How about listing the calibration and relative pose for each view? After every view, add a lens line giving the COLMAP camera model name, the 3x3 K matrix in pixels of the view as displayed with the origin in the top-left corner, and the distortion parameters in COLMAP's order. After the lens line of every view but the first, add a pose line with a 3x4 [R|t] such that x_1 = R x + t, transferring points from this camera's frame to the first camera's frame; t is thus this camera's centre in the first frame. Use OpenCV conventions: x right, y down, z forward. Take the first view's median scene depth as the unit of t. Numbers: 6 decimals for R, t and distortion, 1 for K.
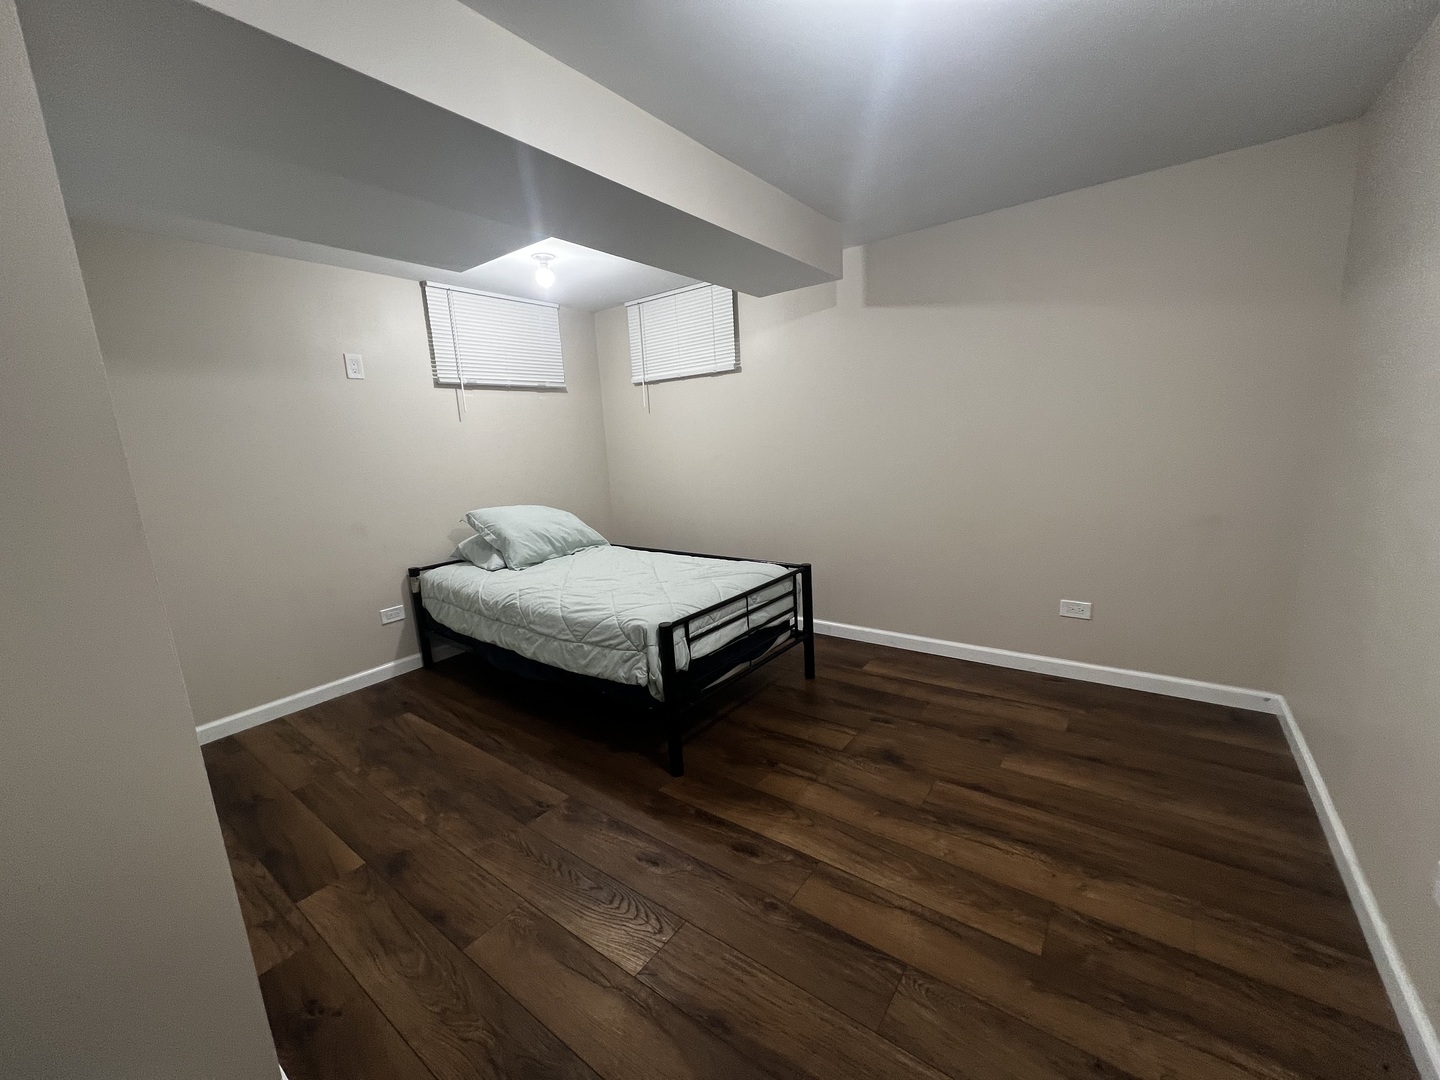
lens RADIAL K [[572.5, 0, 724.7], [0, 572.5, 540.0], [0, 0, 1]] dist [-0.002656, 0.000326]
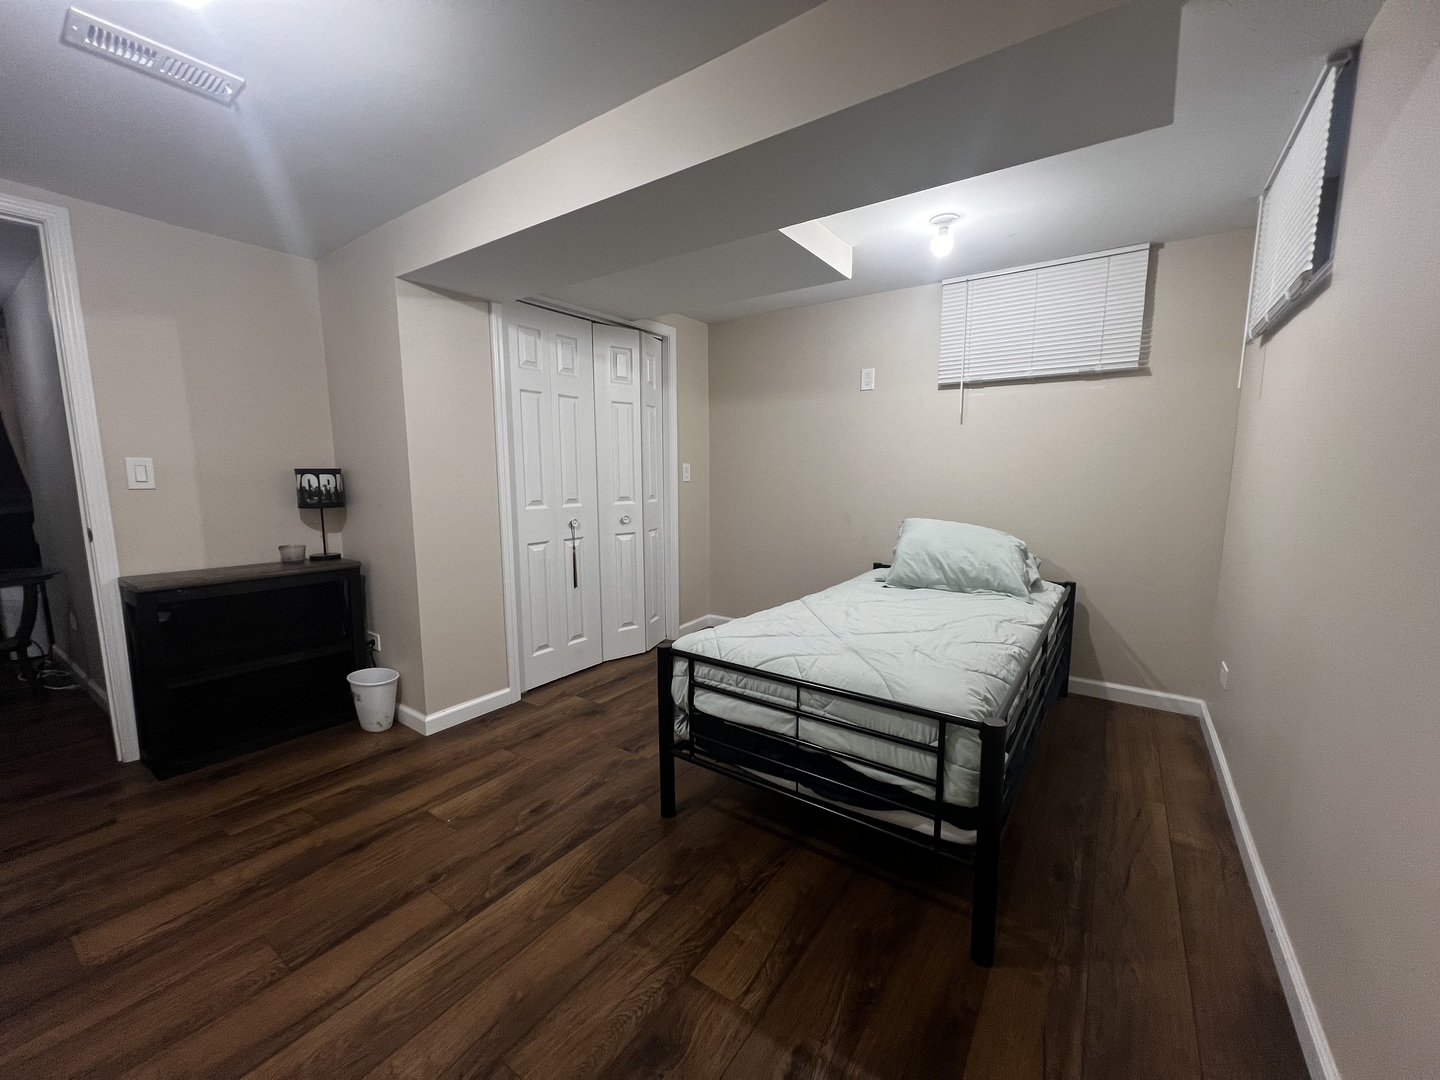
lens RADIAL K [[572.5, 0, 723.1], [0, 572.5, 544.7], [0, 0, 1]] dist [-0.002656, 0.000326]
pose [[0.024357, 0.179171, -0.983516, 0.728011], [-0.178877, 0.968712, 0.172044, -0.173460], [0.983570, 0.171738, 0.055645, 0.957849]]
